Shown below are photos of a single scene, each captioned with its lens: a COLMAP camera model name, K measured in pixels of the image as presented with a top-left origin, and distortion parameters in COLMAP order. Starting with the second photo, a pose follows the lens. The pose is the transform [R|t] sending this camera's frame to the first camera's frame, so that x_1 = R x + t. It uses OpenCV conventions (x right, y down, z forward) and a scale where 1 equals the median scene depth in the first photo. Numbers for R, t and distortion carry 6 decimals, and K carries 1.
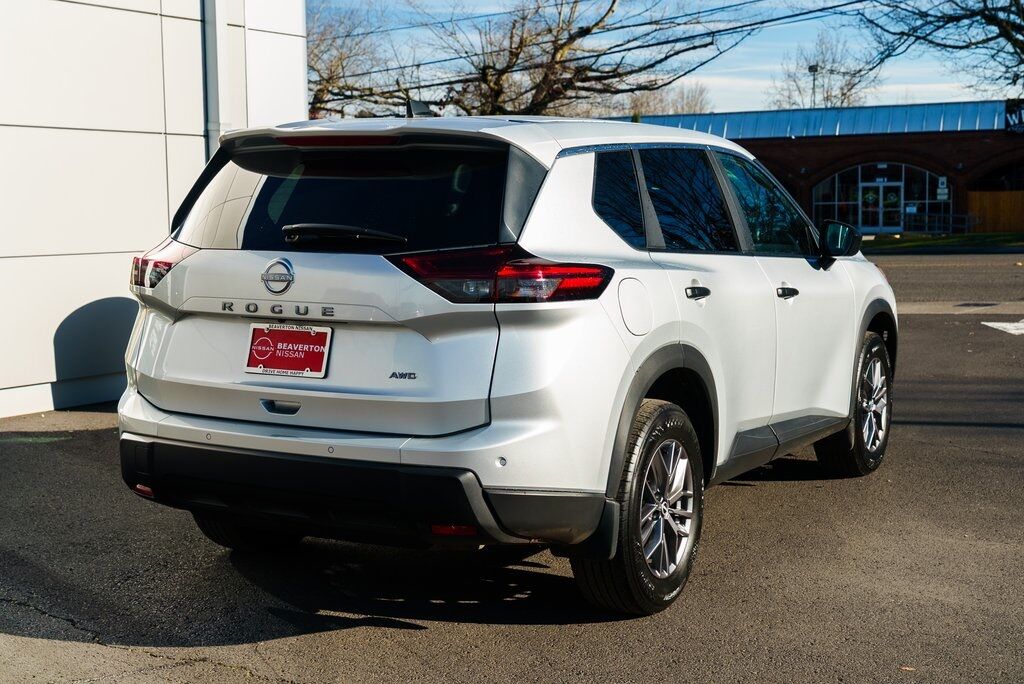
lens RADIAL K [[1442.5, 0, 447.2], [0, 1442.5, 332.8], [0, 0, 1]] dist [0.017130, 0.000000]
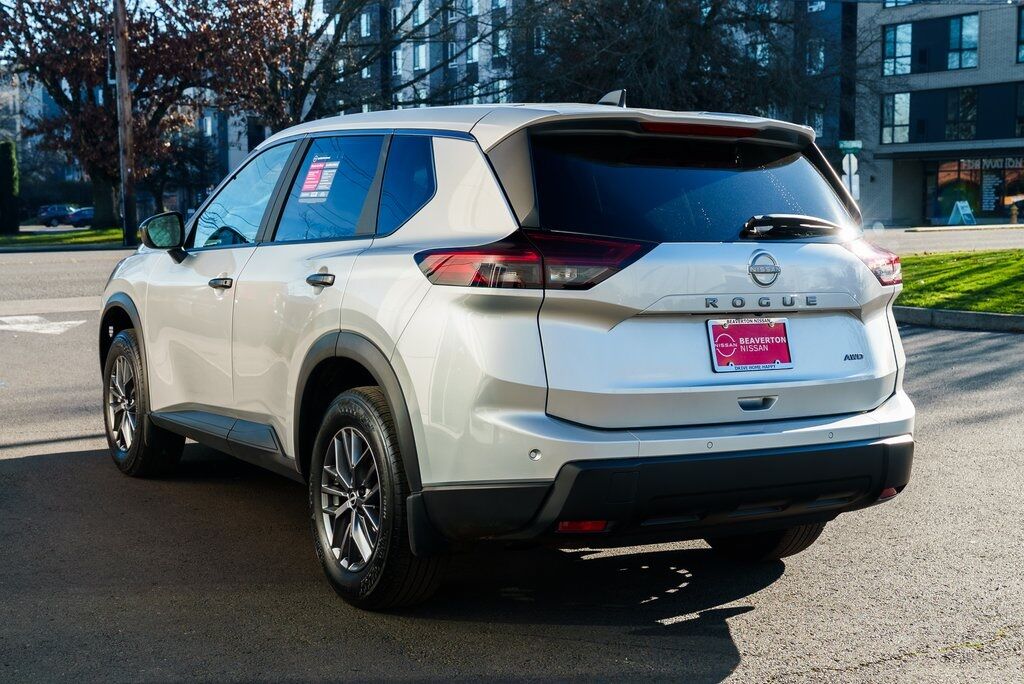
lens RADIAL K [[1416.9, 0, 513.9], [0, 1416.9, 338.2], [0, 0, 1]] dist [0.007875, 0.000000]
pose [[0.506002, -0.066582, 0.859958, -1.012771], [0.068196, 0.996983, 0.037065, -0.038520], [-0.859832, 0.039891, 0.509016, 0.652781]]
